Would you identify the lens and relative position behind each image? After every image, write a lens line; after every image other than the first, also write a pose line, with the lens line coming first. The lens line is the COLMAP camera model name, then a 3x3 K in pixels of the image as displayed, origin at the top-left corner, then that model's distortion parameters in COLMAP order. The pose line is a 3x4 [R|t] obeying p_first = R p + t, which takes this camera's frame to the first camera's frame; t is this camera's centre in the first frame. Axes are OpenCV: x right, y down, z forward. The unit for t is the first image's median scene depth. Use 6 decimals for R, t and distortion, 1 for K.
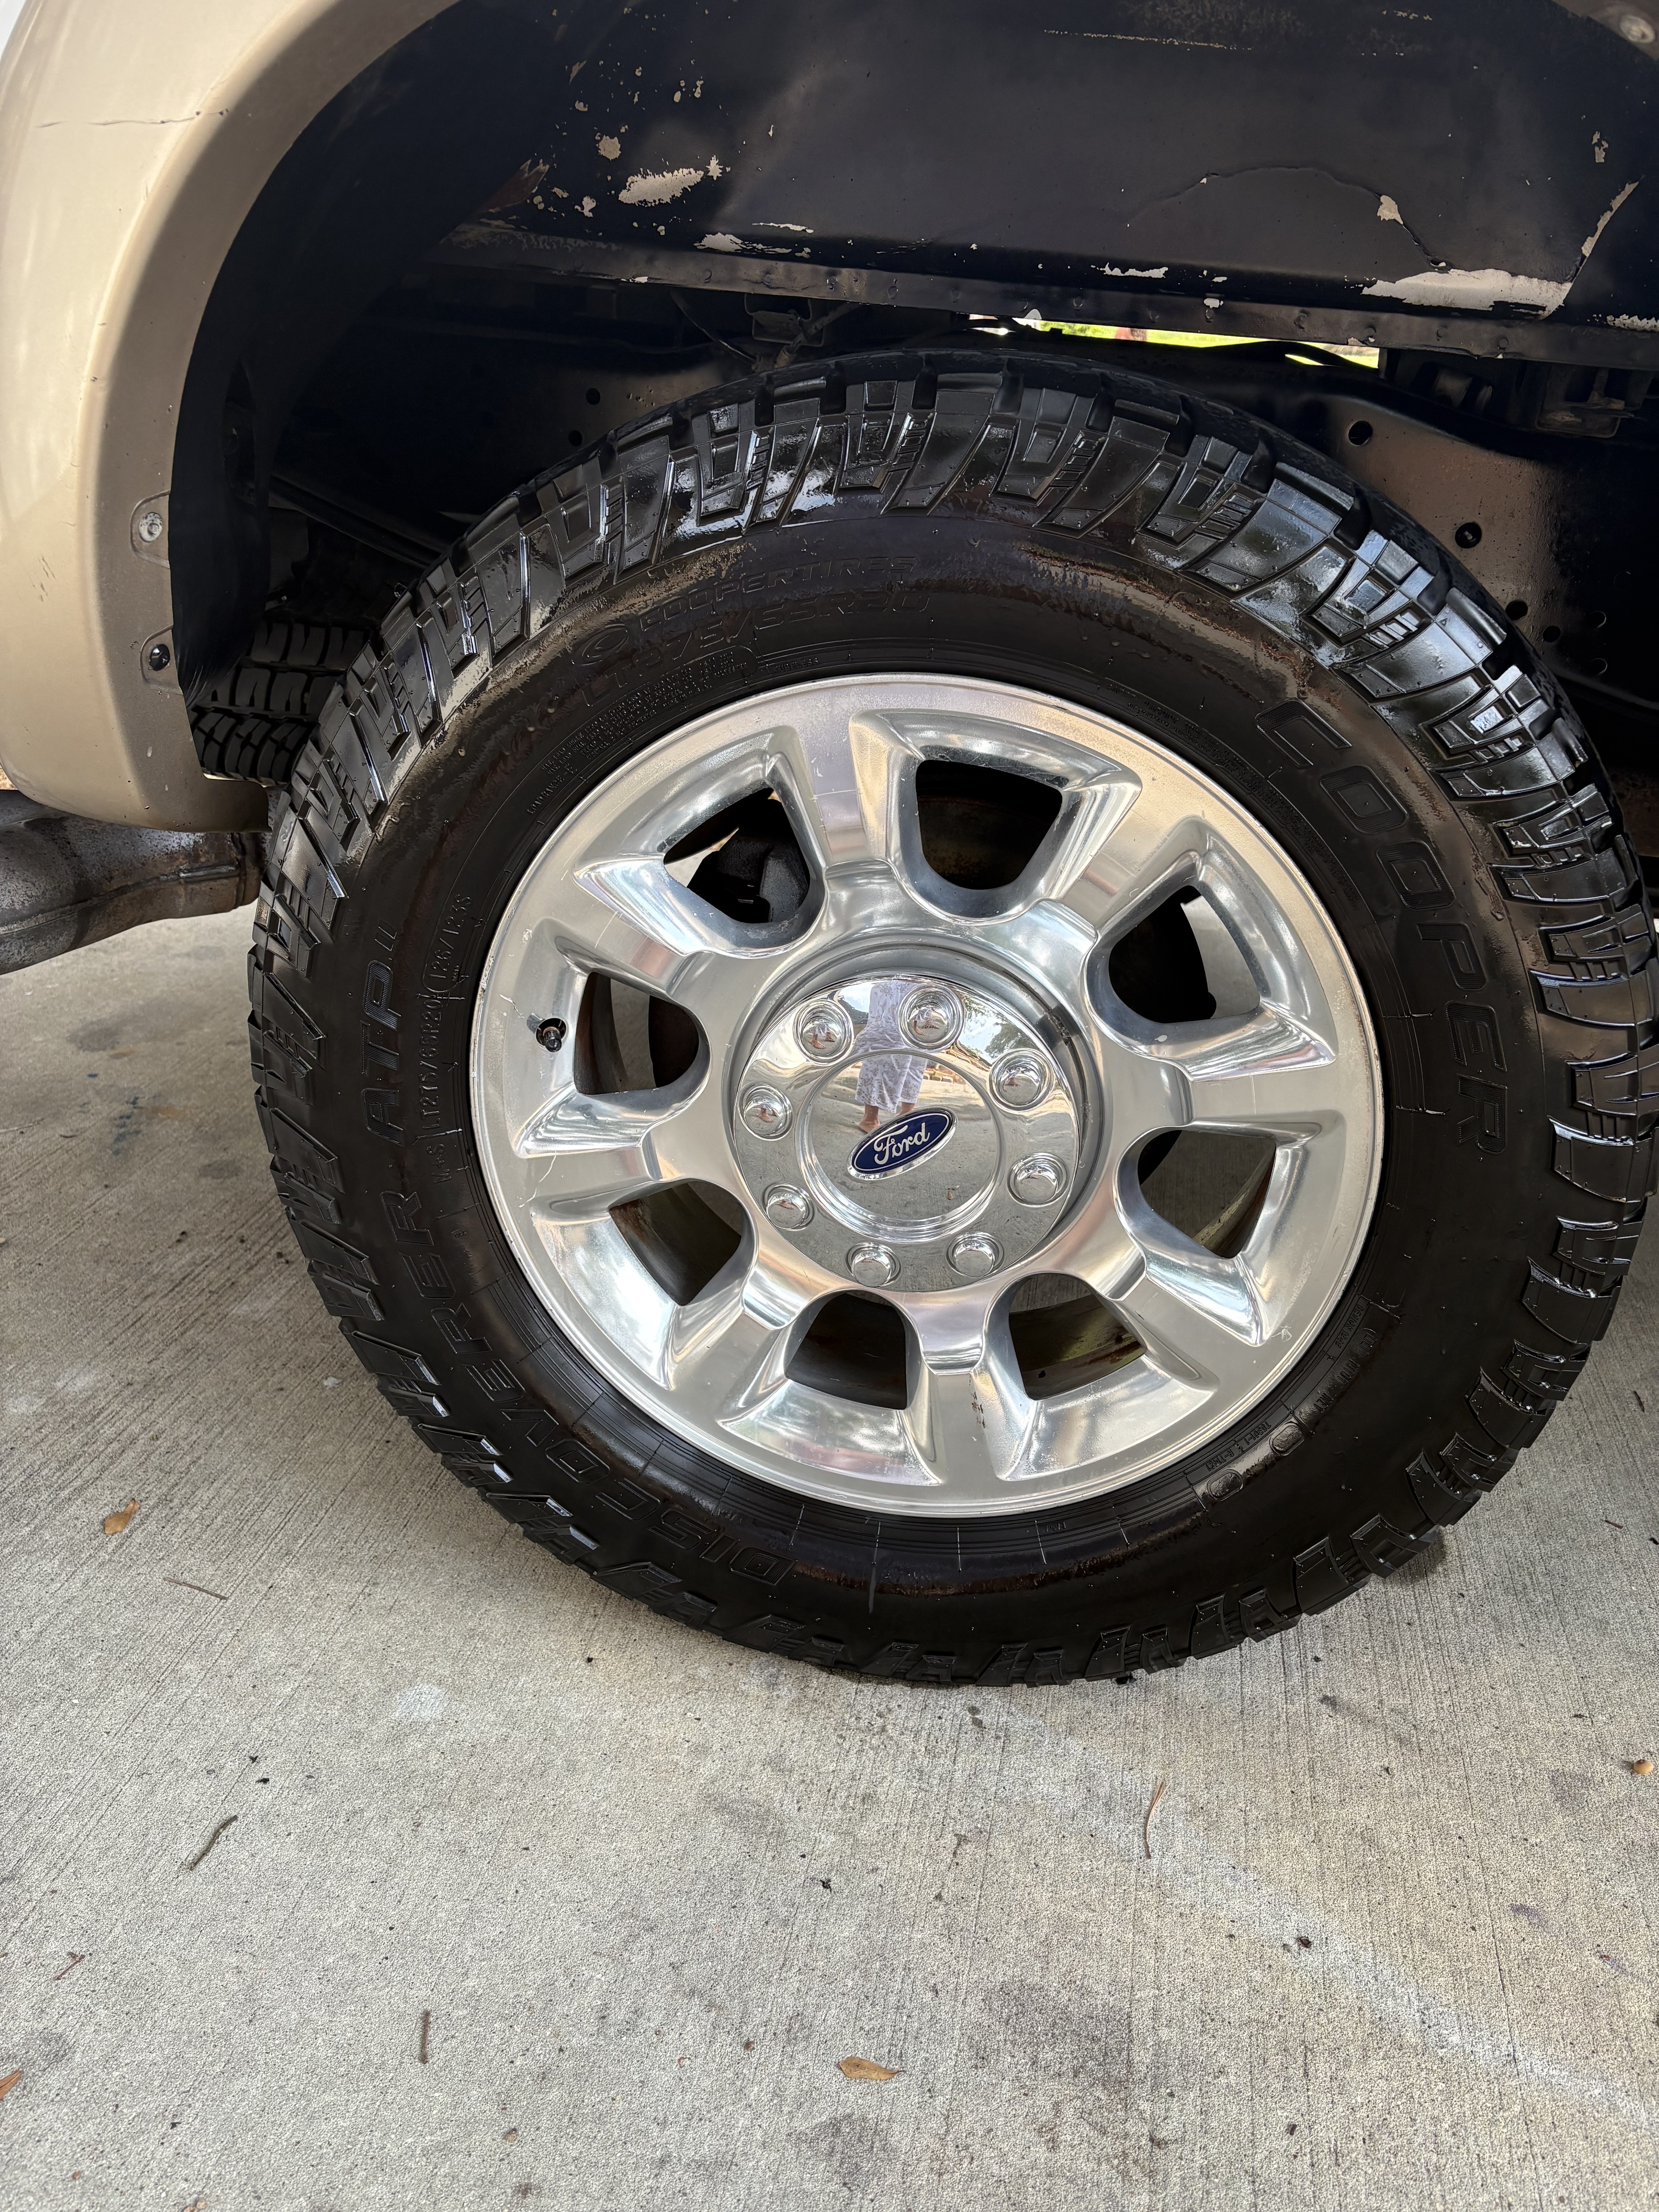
lens RADIAL K [[1700.0, 0, 828.3], [0, 1700.0, 1107.3], [0, 0, 1]] dist [0.041919, -0.006772]
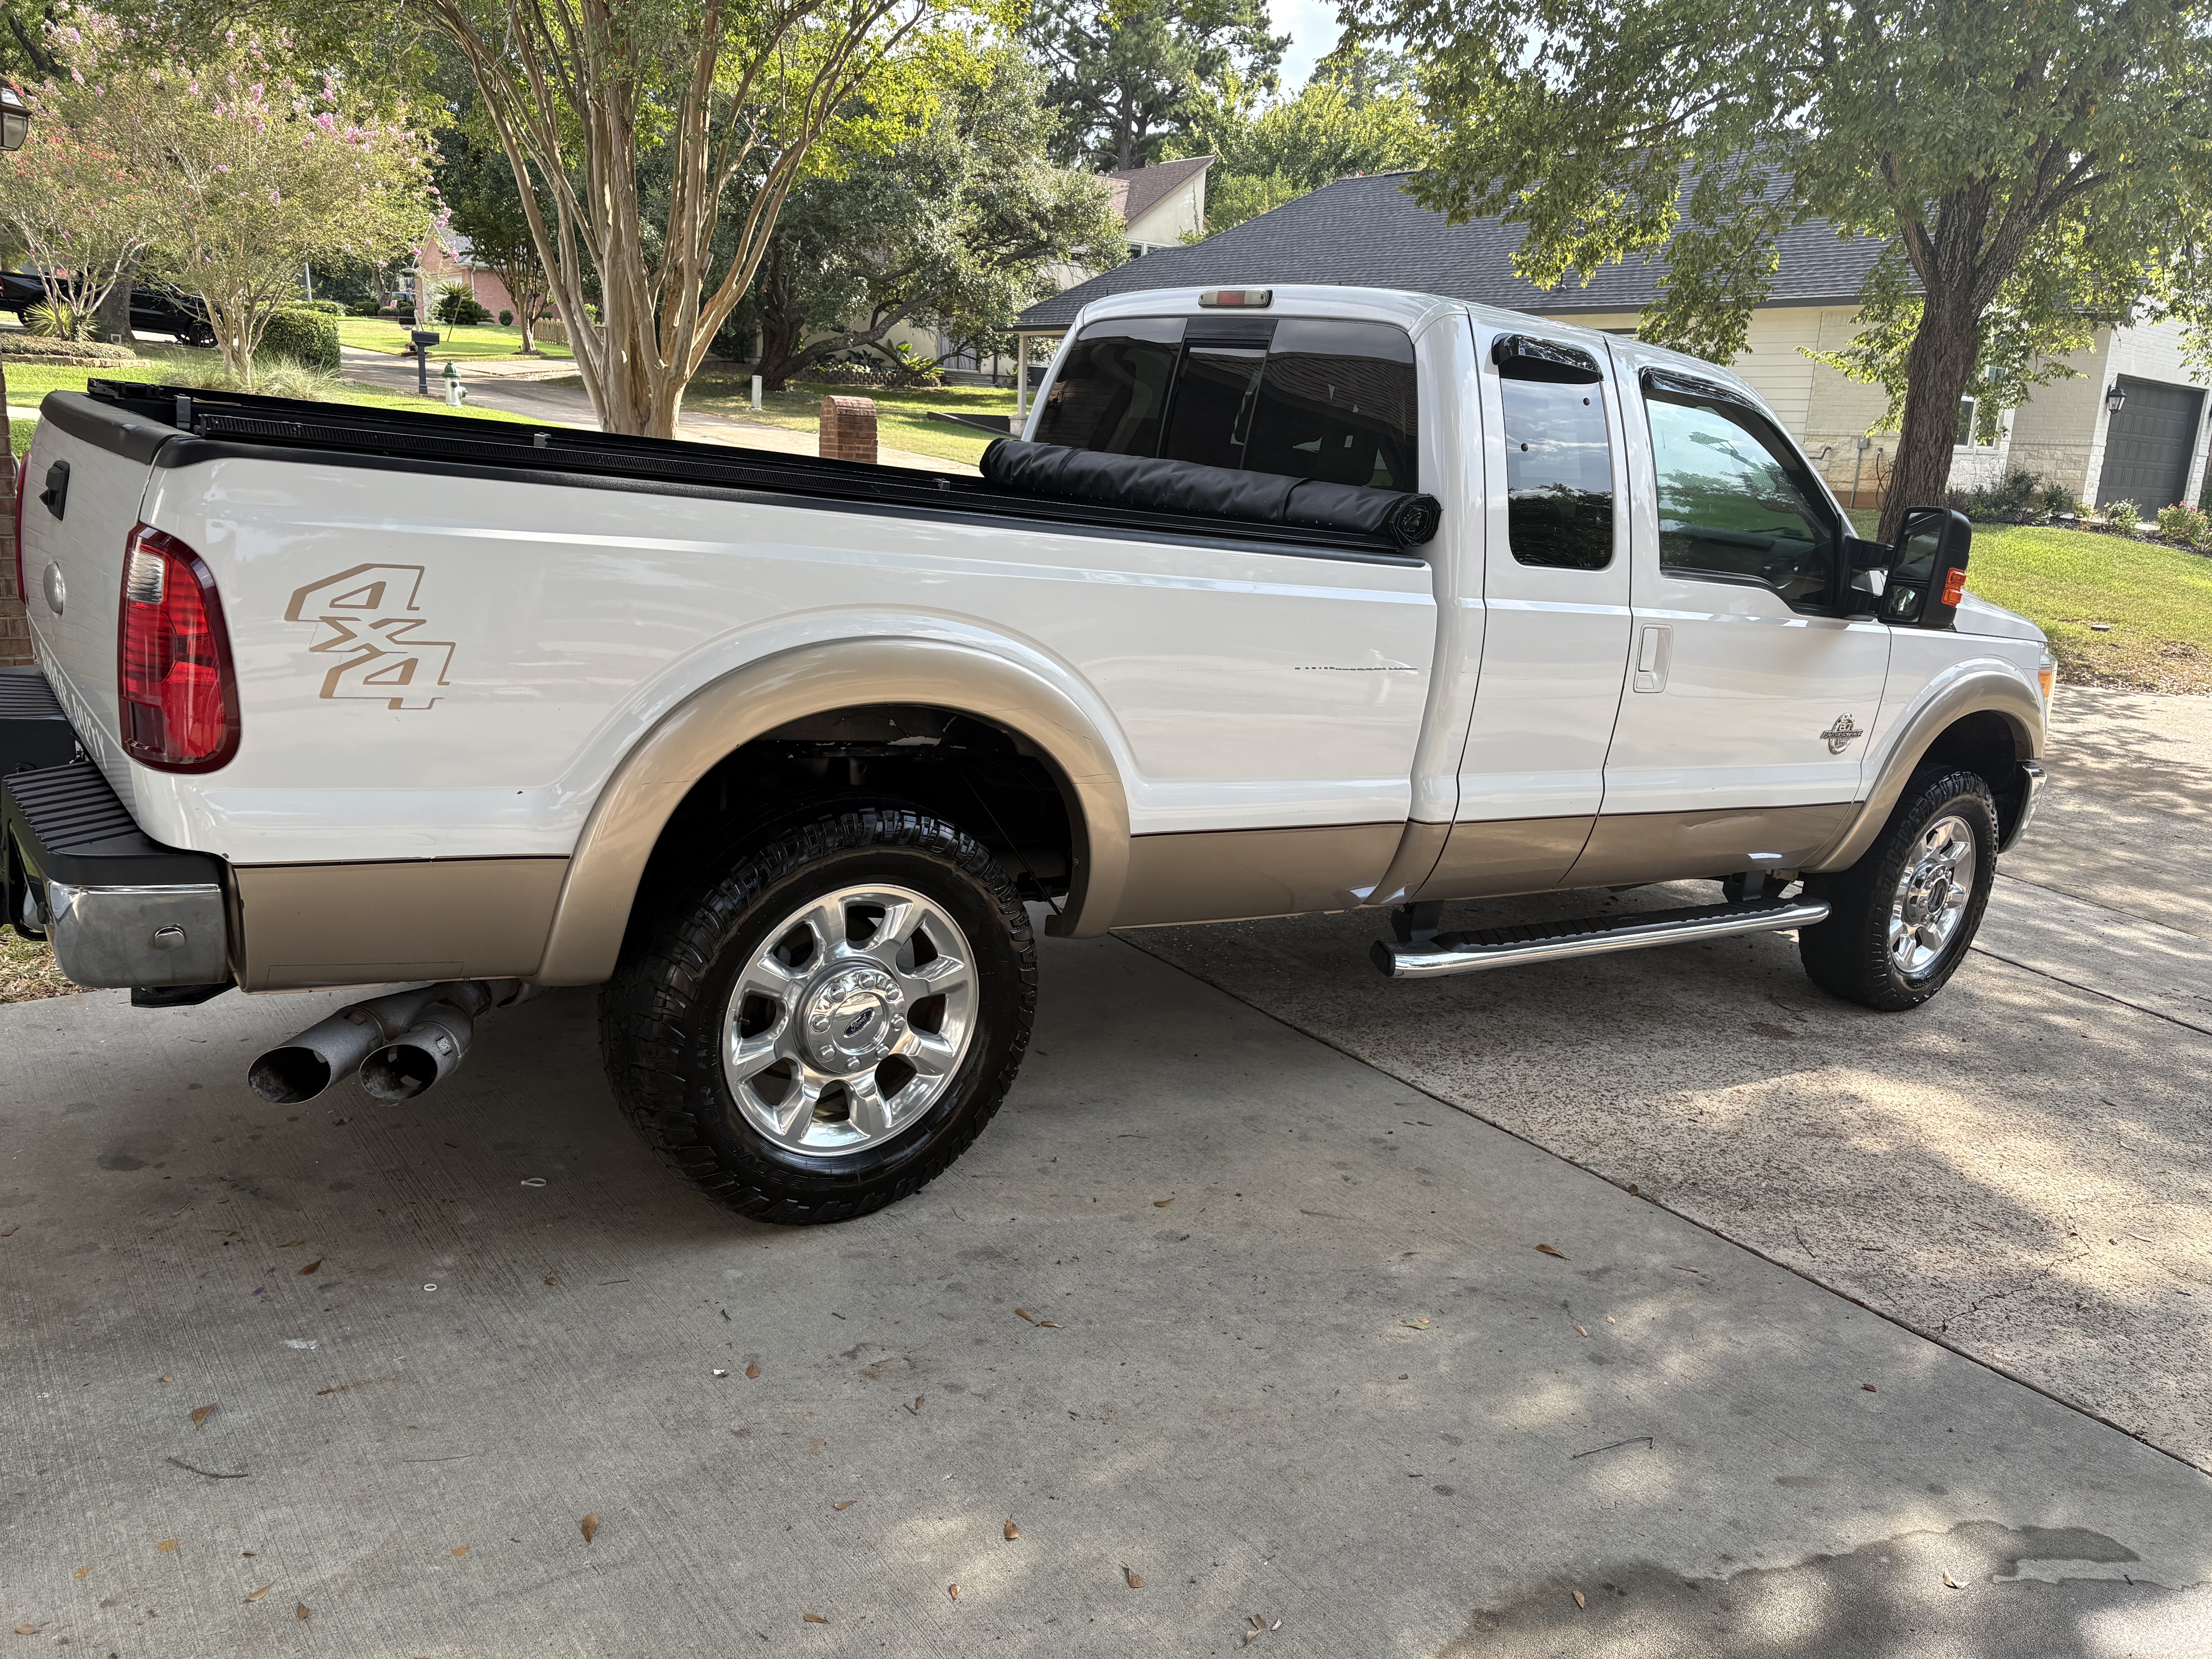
lens RADIAL K [[1700.0, 0, 1105.4], [0, 1700.0, 829.6], [0, 0, 1]] dist [0.041919, -0.006772]
pose [[0.693322, -0.166894, 0.701036, -1.767350], [0.263166, 0.964262, -0.030710, -0.104970], [-0.670857, 0.205781, 0.712465, -1.626161]]
